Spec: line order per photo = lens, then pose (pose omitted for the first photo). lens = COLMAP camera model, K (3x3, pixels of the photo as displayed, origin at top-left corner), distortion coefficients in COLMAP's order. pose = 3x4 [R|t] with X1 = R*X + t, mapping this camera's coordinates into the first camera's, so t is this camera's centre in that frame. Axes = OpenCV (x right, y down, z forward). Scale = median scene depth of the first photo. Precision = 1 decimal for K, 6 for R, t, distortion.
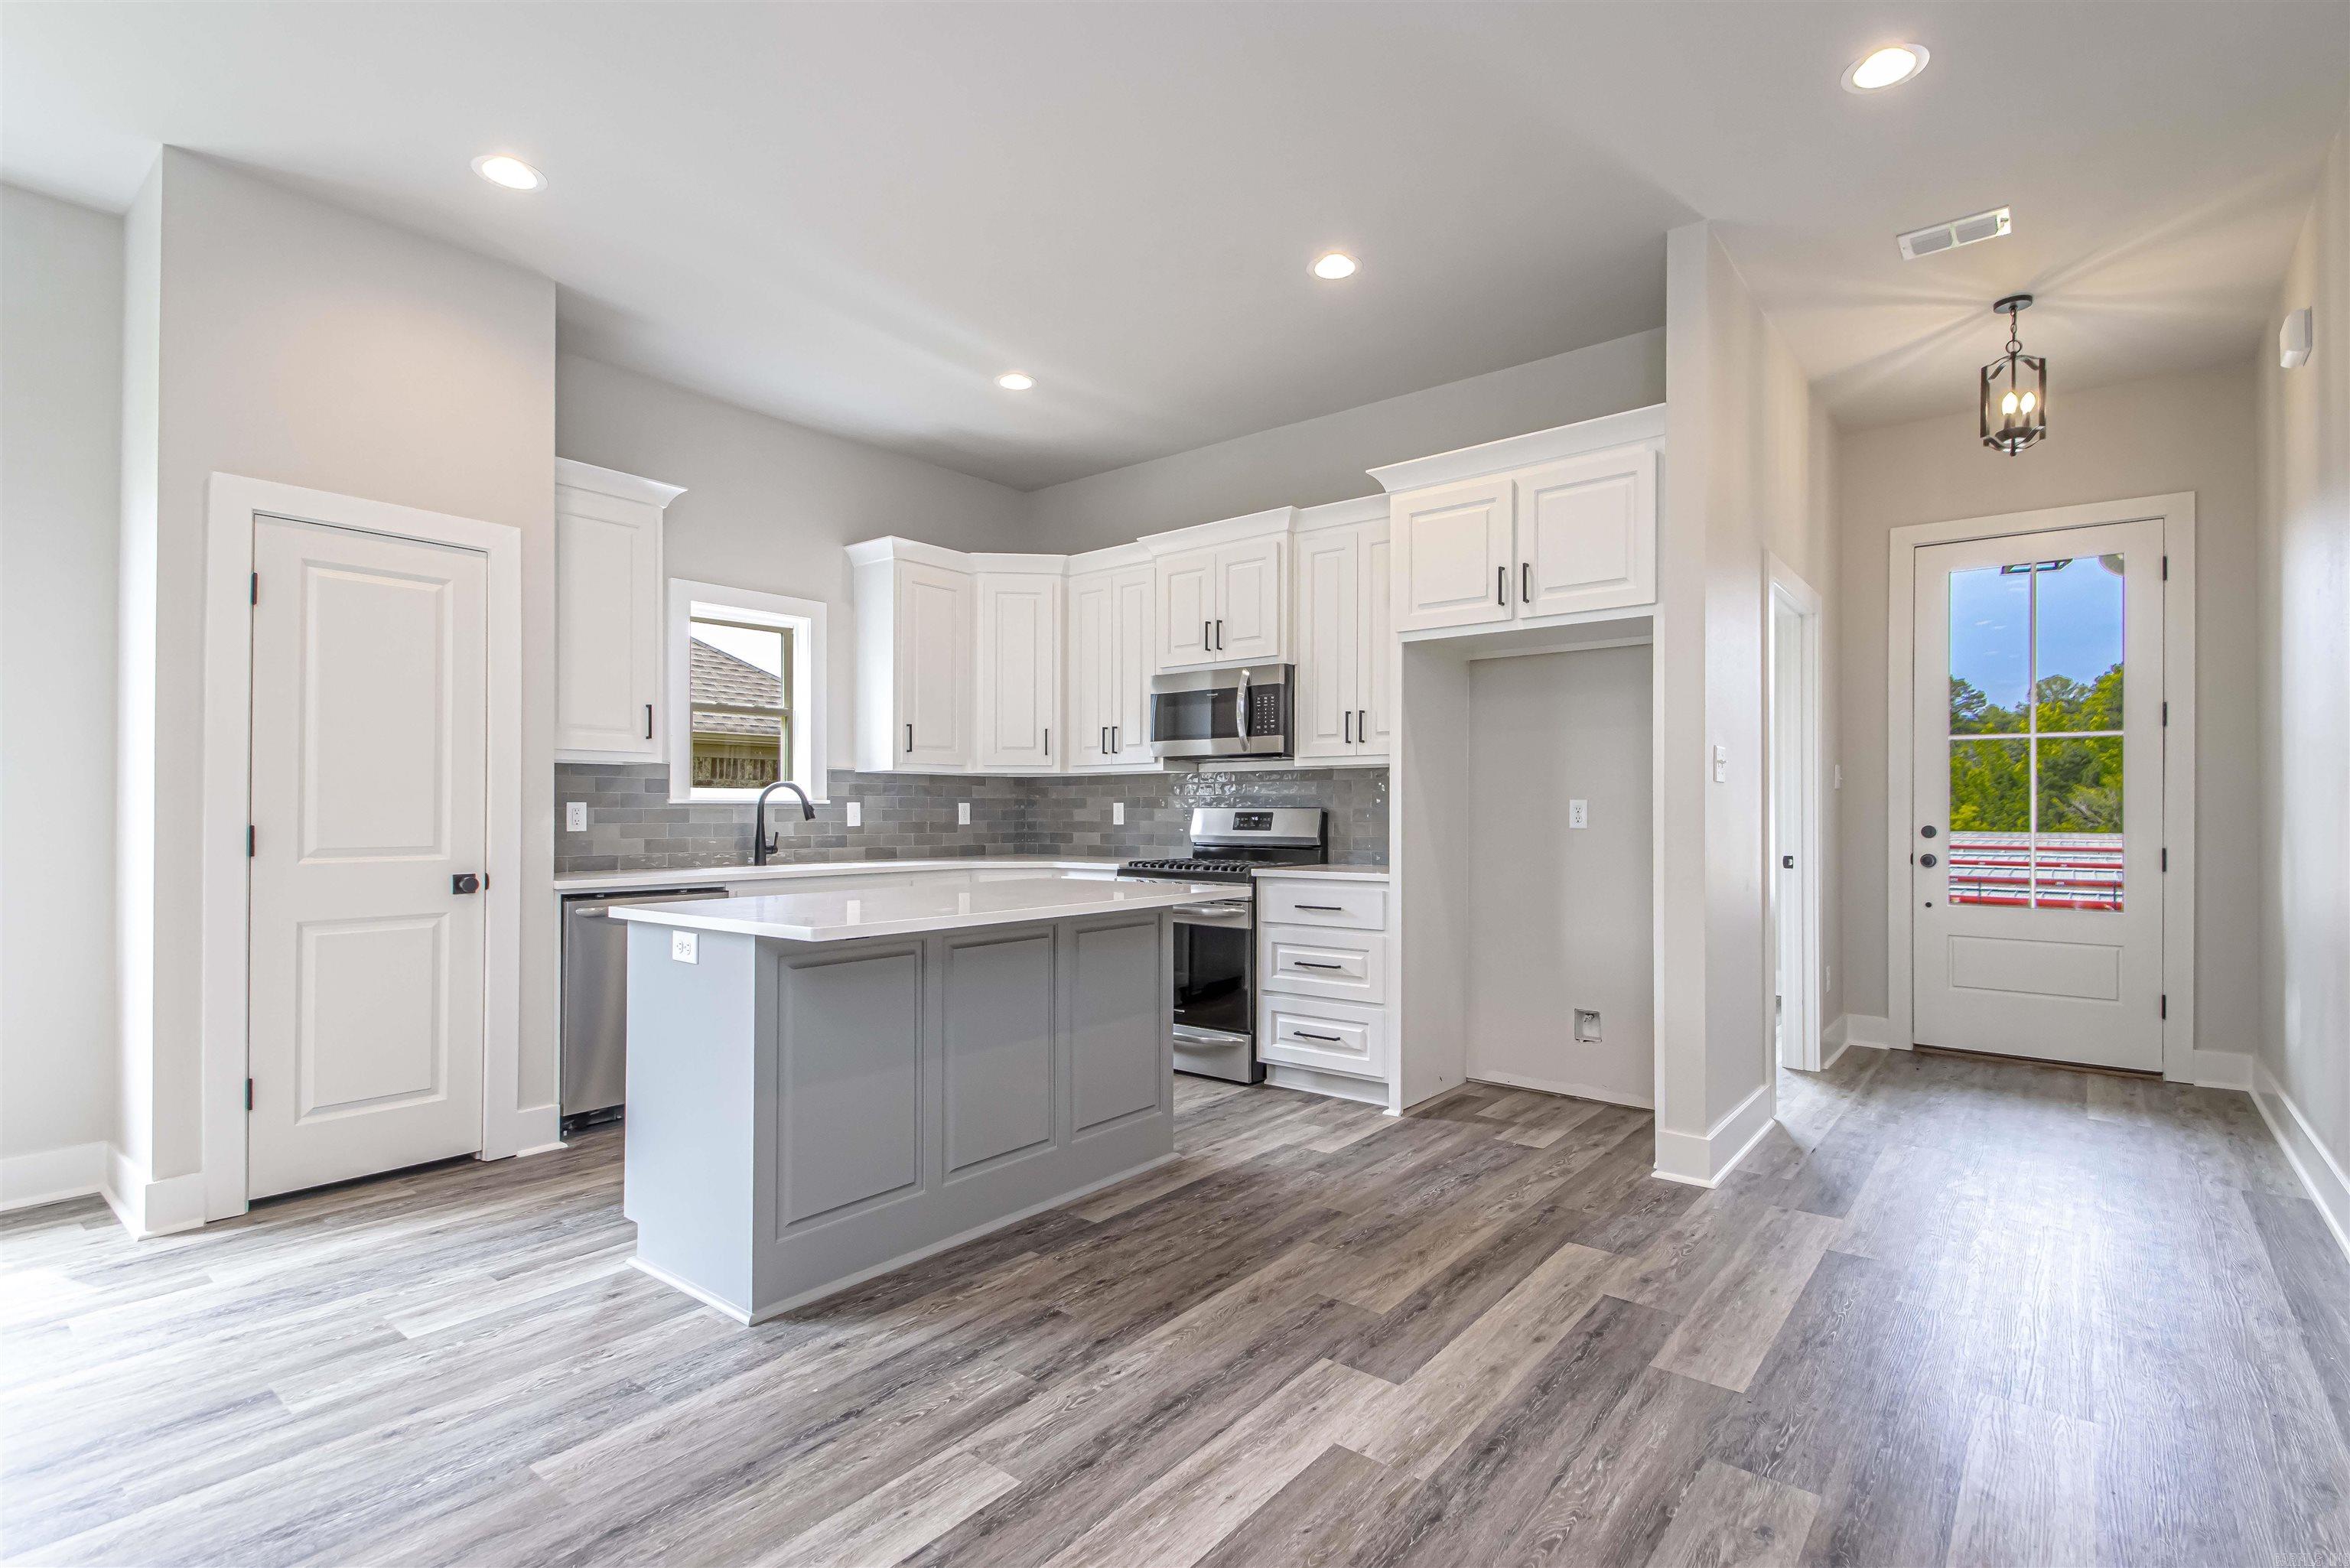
lens RADIAL K [[1120.6, 0, 1194.3], [0, 1120.6, 793.4], [0, 0, 1]] dist [0.015390, -0.016625]
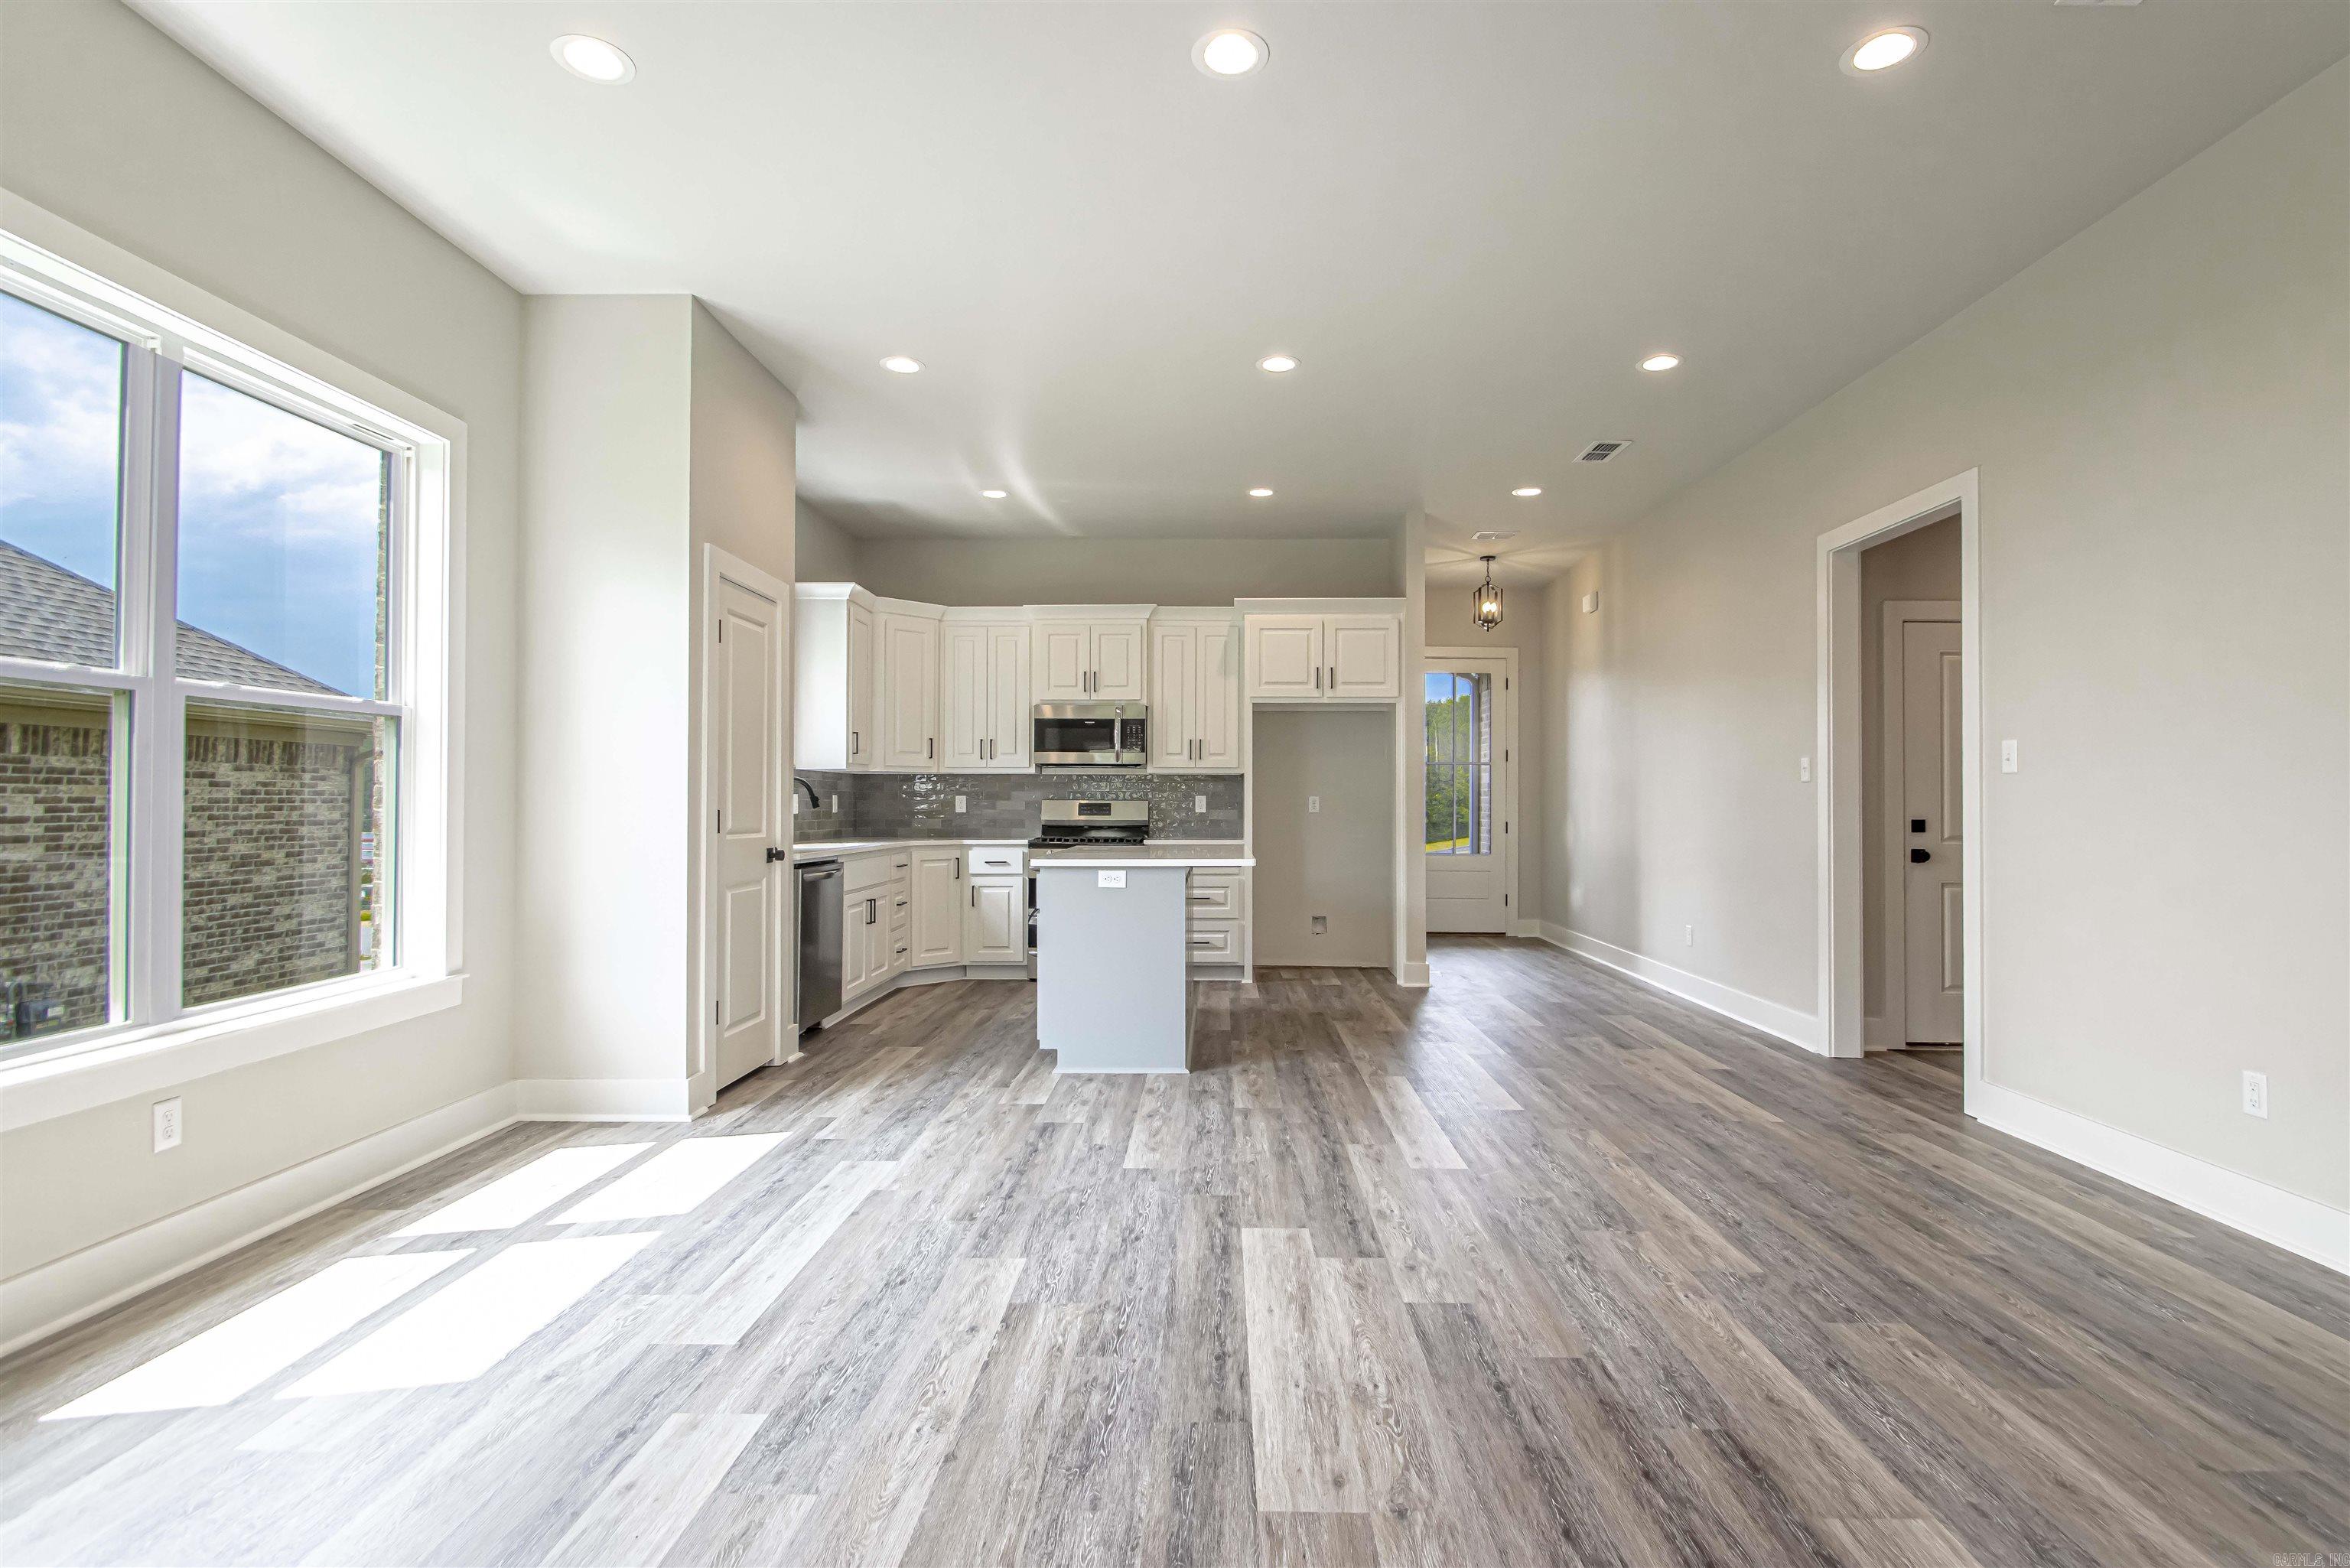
lens RADIAL K [[1120.6, 0, 1201.4], [0, 1120.6, 769.8], [0, 0, 1]] dist [0.015390, -0.016625]
pose [[0.791926, 0.022538, 0.610200, -0.782749], [-0.011271, 0.999688, -0.022296, 0.004976], [-0.610513, 0.010779, 0.791933, -0.256130]]
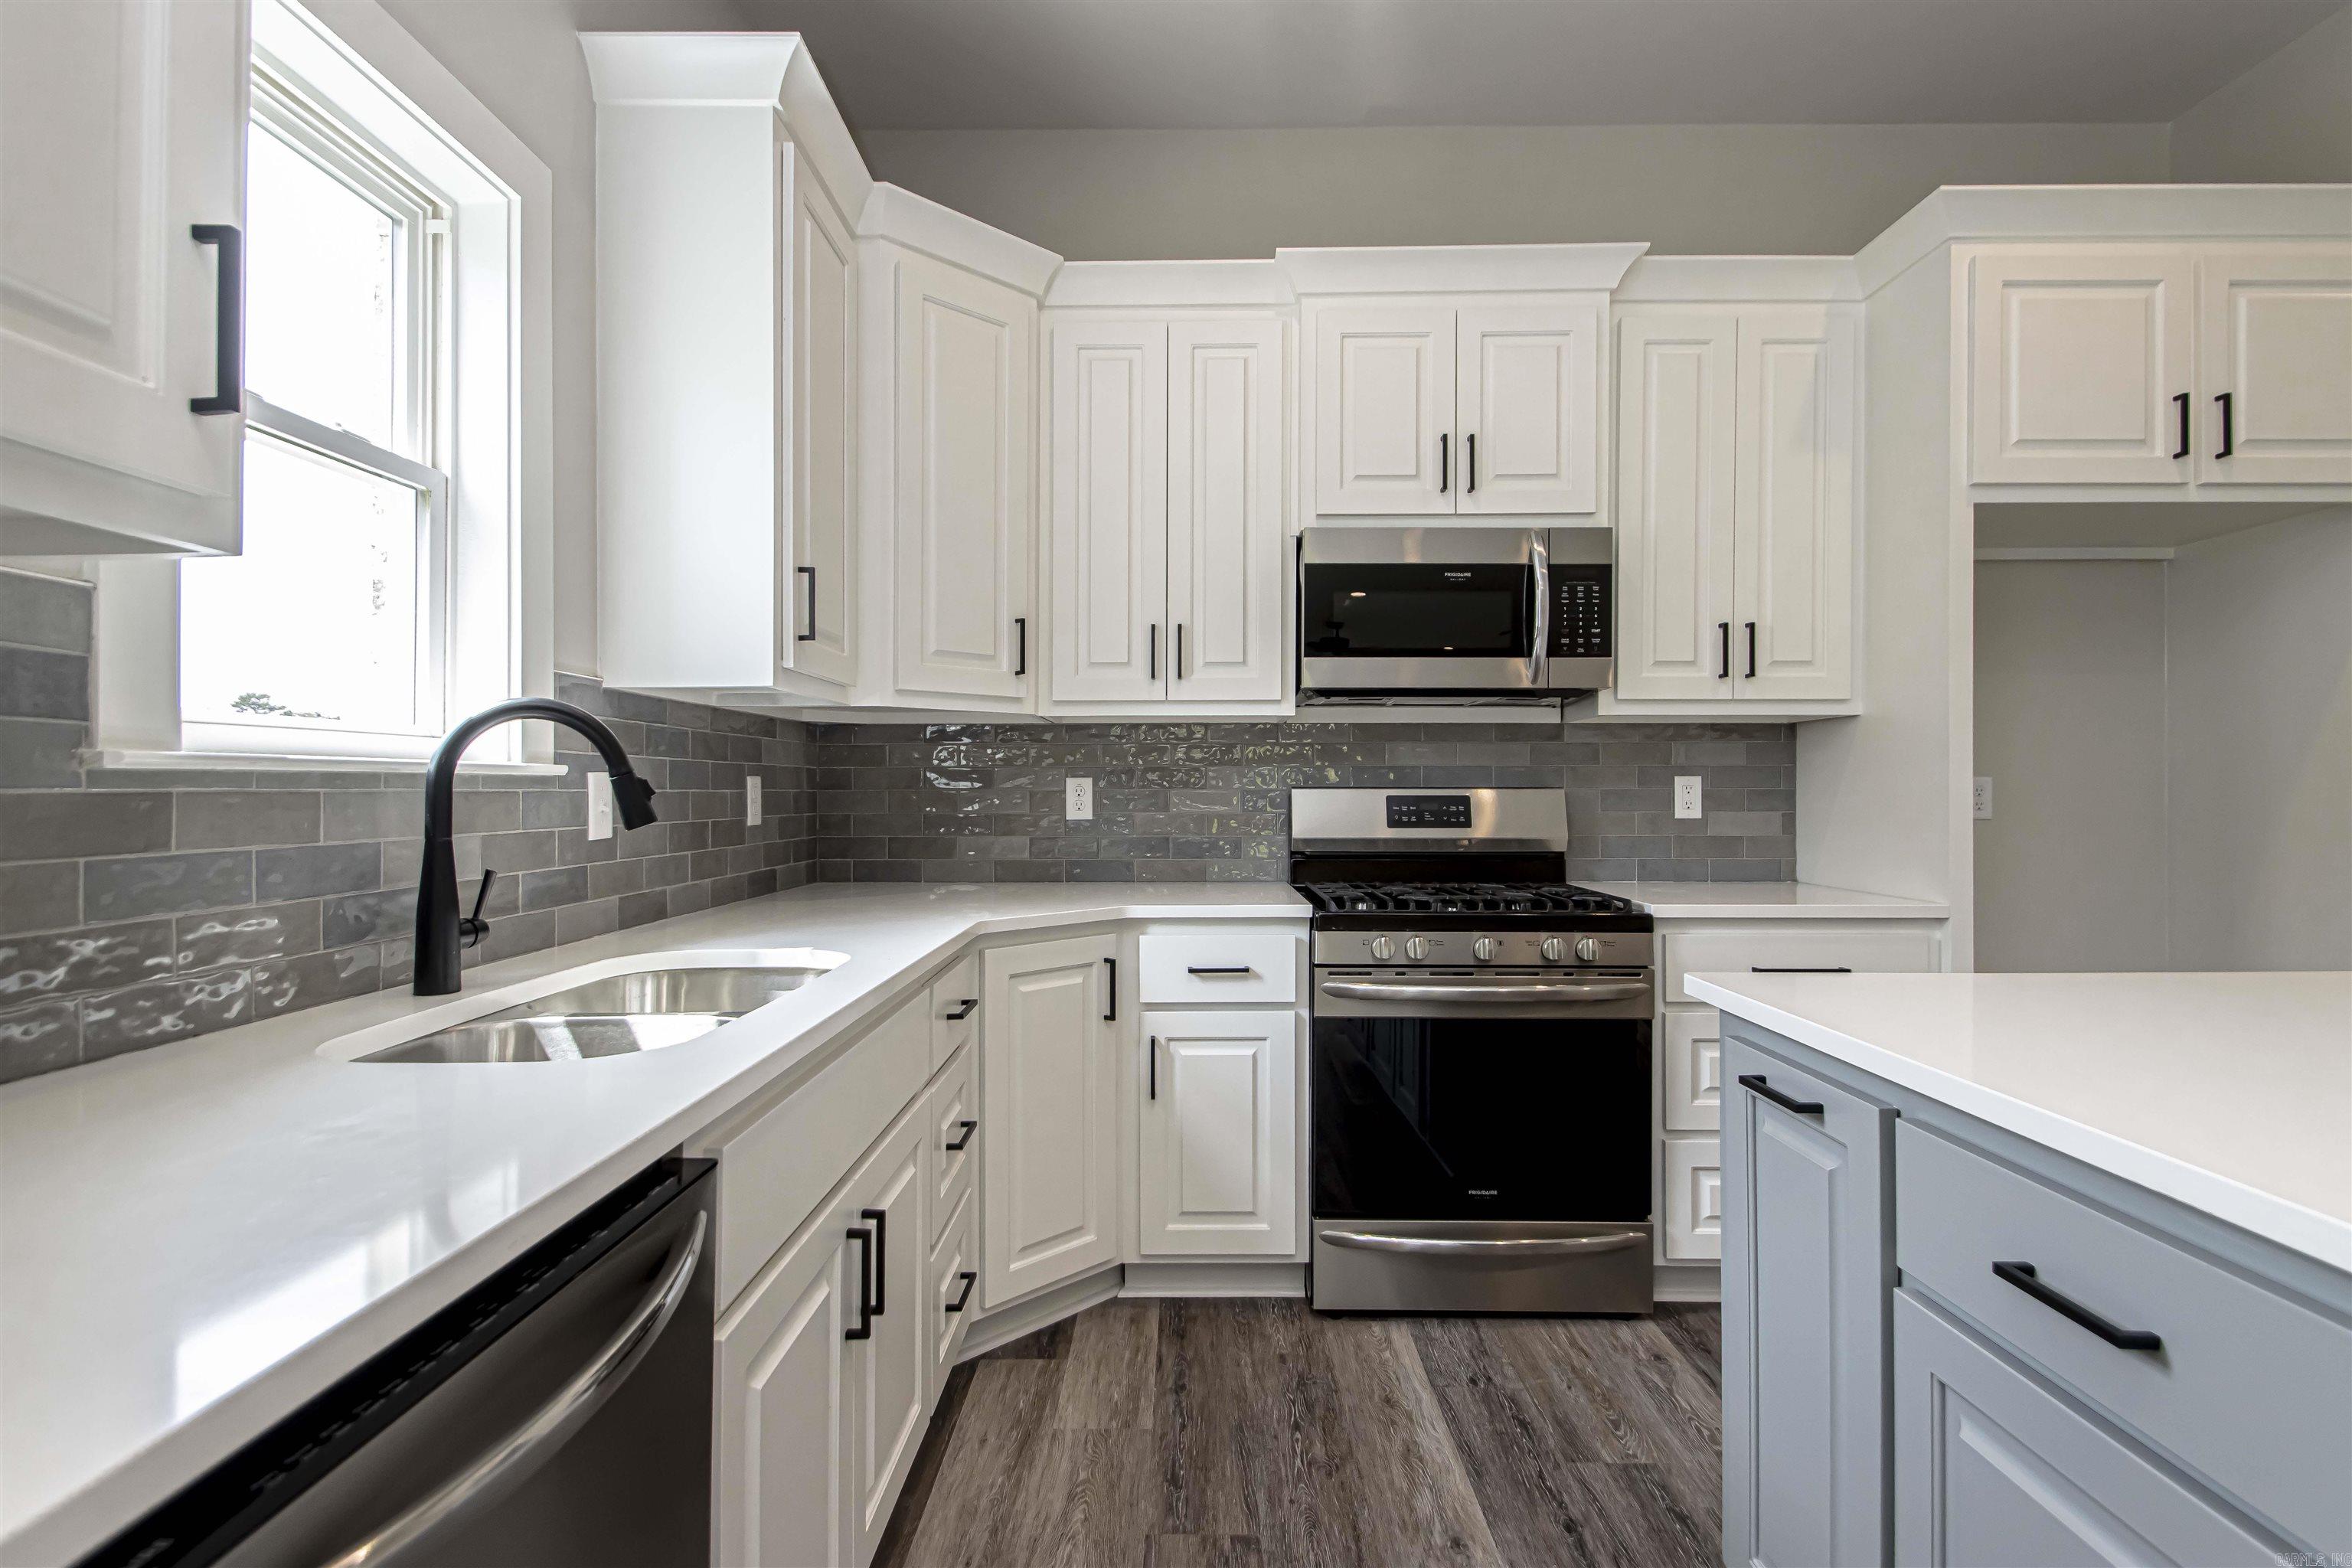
lens RADIAL K [[1121.6, 0, 1188.0], [0, 1121.6, 773.0], [0, 0, 1]] dist [0.015390, -0.016625]
pose [[0.787068, 0.011207, 0.616764, -0.422476], [-0.008644, 0.999937, -0.007138, 0.011030], [-0.616805, 0.000286, 0.787116, 0.679699]]
